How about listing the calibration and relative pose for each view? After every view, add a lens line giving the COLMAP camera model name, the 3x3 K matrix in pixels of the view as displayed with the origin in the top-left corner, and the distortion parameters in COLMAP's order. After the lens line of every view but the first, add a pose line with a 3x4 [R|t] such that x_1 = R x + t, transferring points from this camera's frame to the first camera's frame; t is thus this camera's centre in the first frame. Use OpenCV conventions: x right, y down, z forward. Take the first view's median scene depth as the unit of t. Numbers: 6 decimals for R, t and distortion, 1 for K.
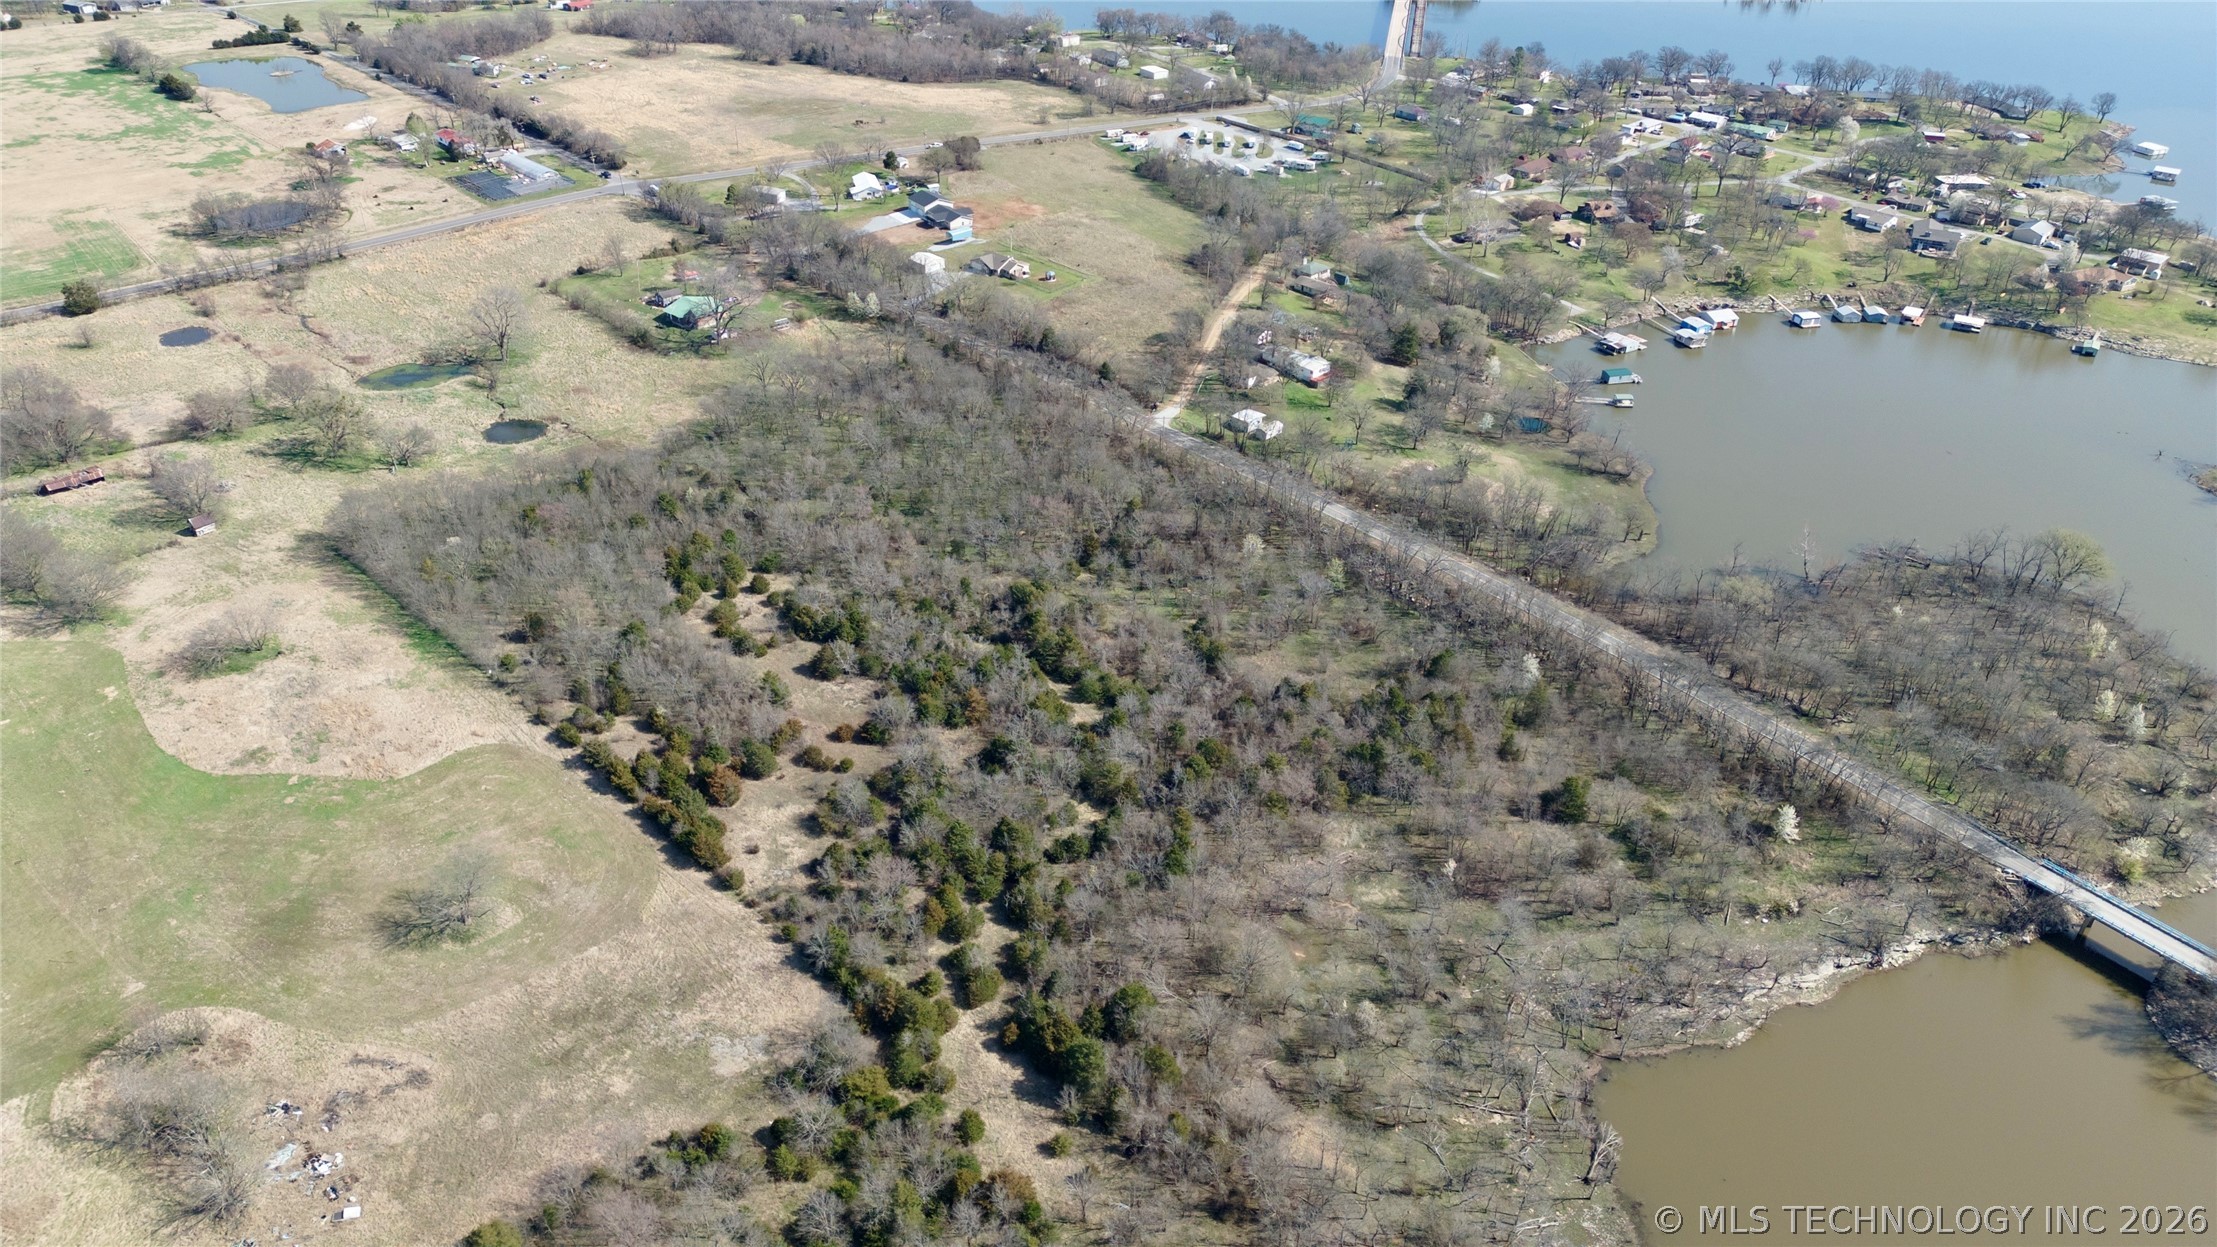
lens RADIAL K [[1537.4, 0, 1108.5], [0, 1537.4, 623.5], [0, 0, 1]] dist [0.077473, -0.079411]
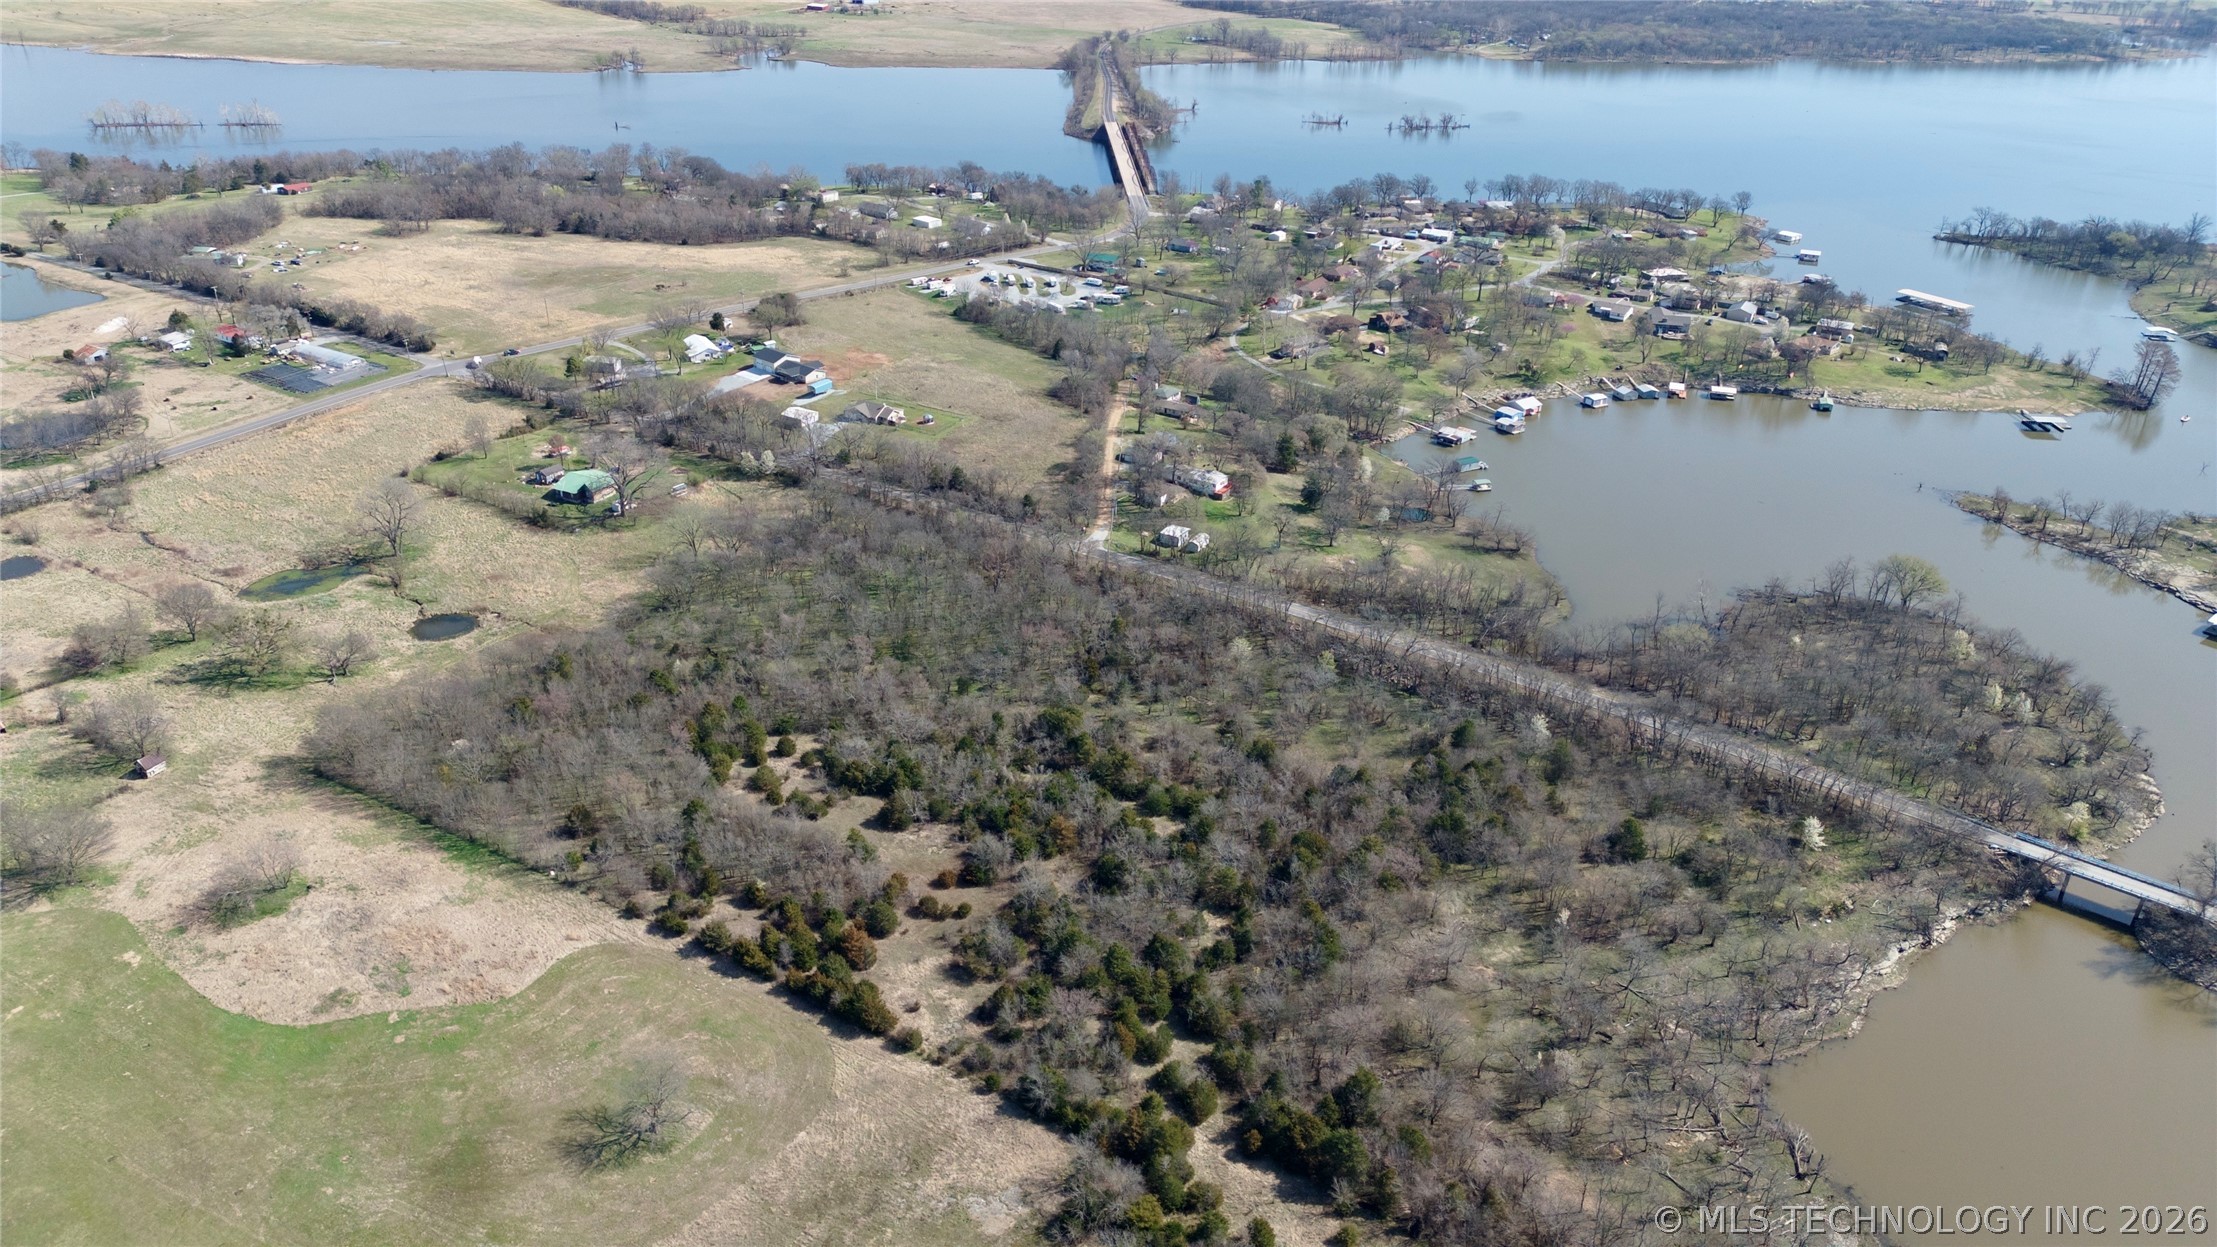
lens RADIAL K [[1537.4, 0, 1108.5], [0, 1537.4, 623.5], [0, 0, 1]] dist [0.077473, -0.079411]
pose [[0.970391, -0.114584, 0.212632, -0.212585], [0.132128, 0.988745, -0.070177, -0.006670], [-0.202197, 0.096194, 0.974609, -0.001674]]
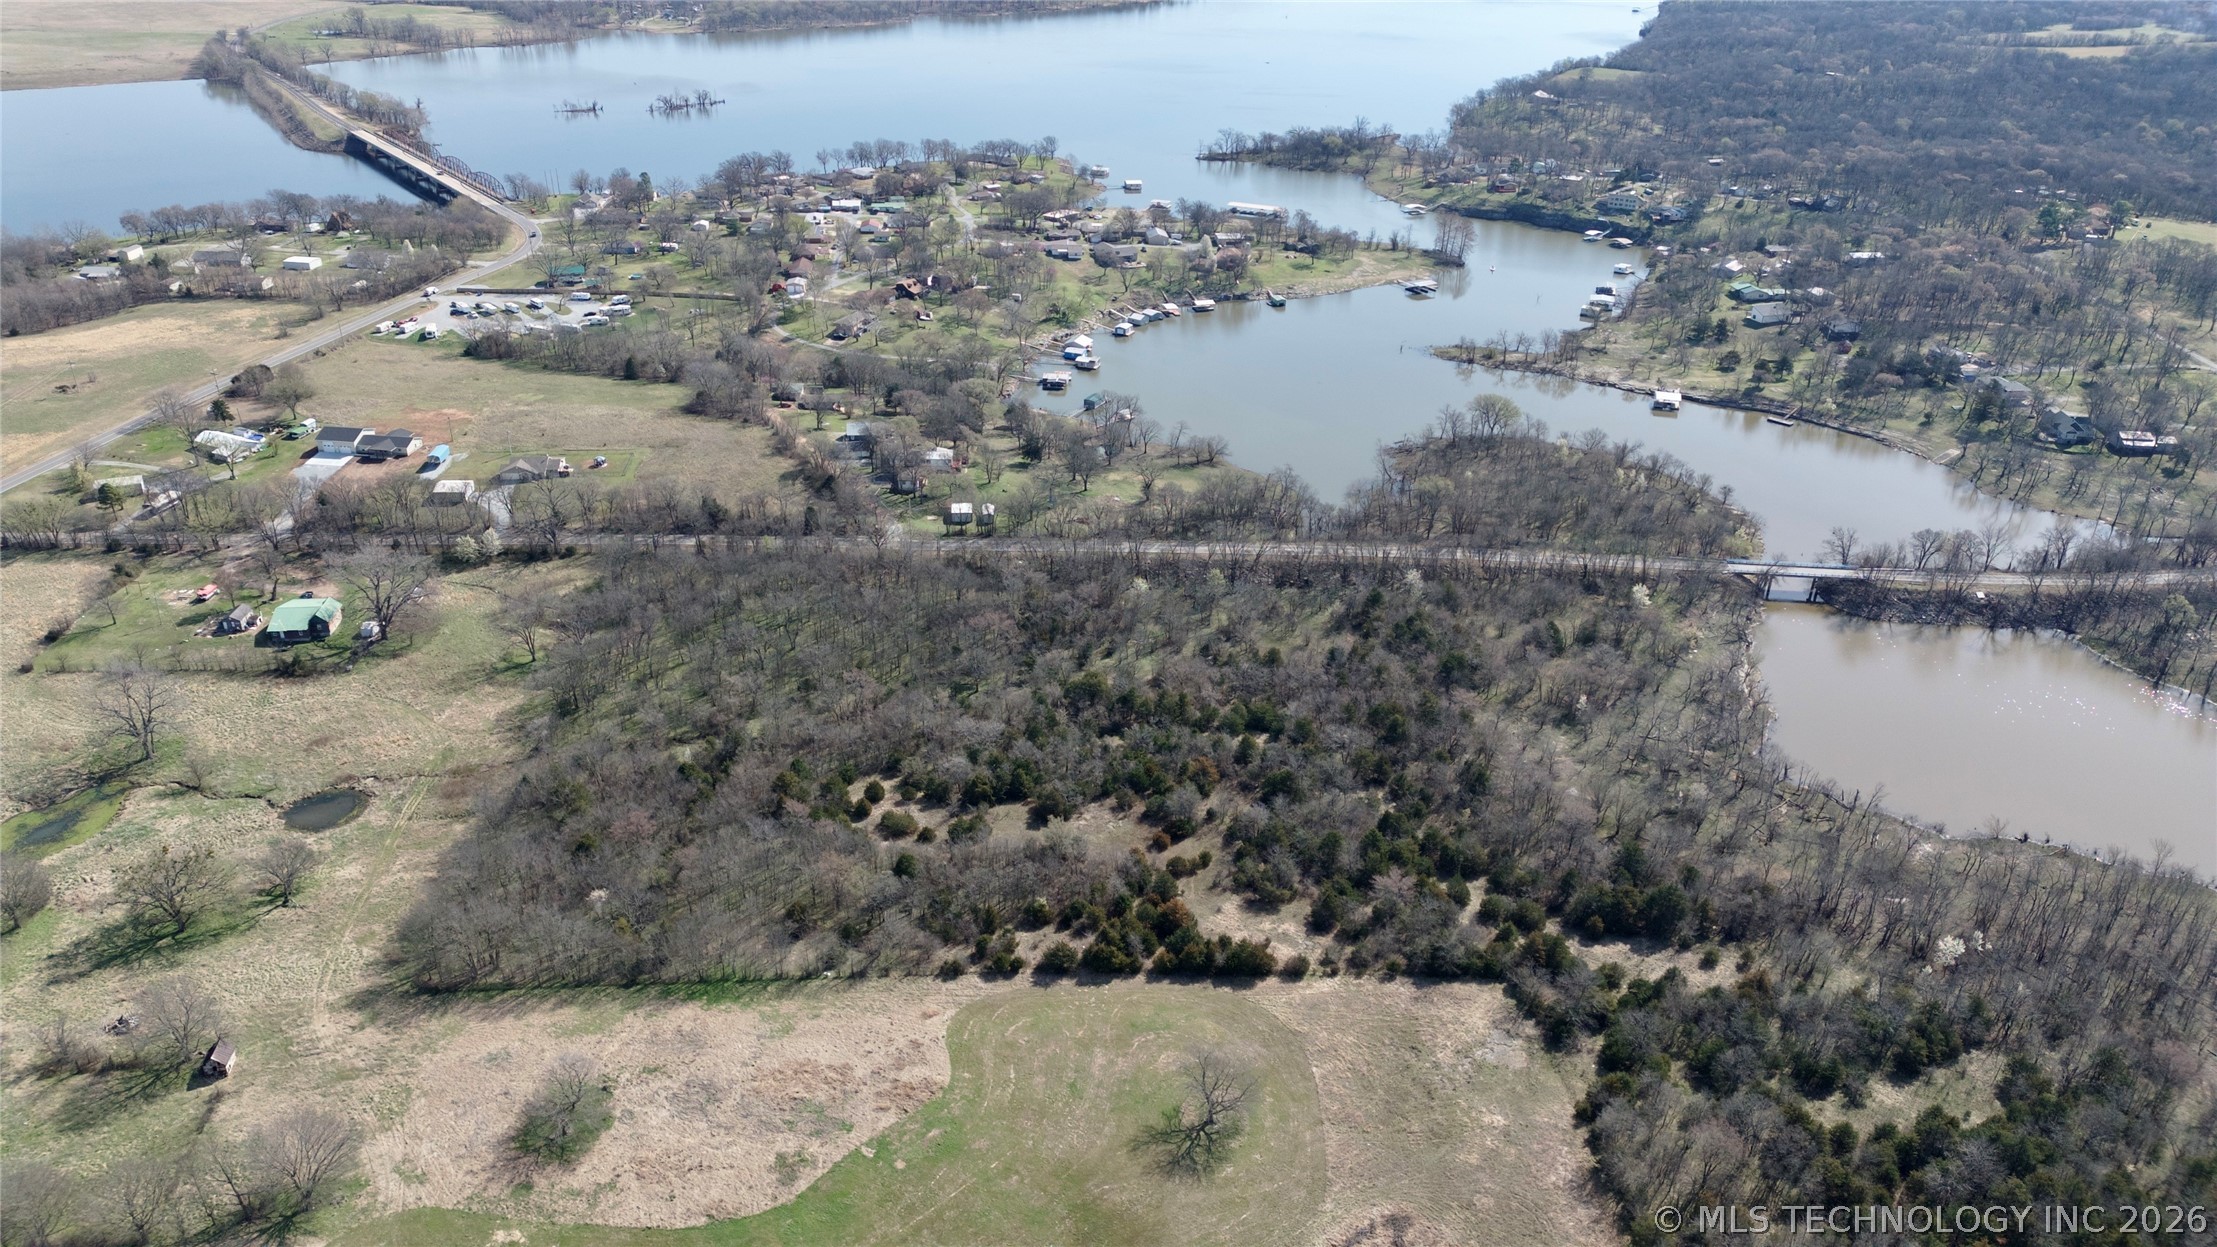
lens RADIAL K [[1537.4, 0, 1108.5], [0, 1537.4, 623.5], [0, 0, 1]] dist [0.077473, -0.079411]
pose [[0.666030, -0.354948, 0.656061, -0.664481], [0.397329, 0.913184, 0.090692, -0.137776], [-0.631295, 0.200269, 0.749239, 0.177157]]
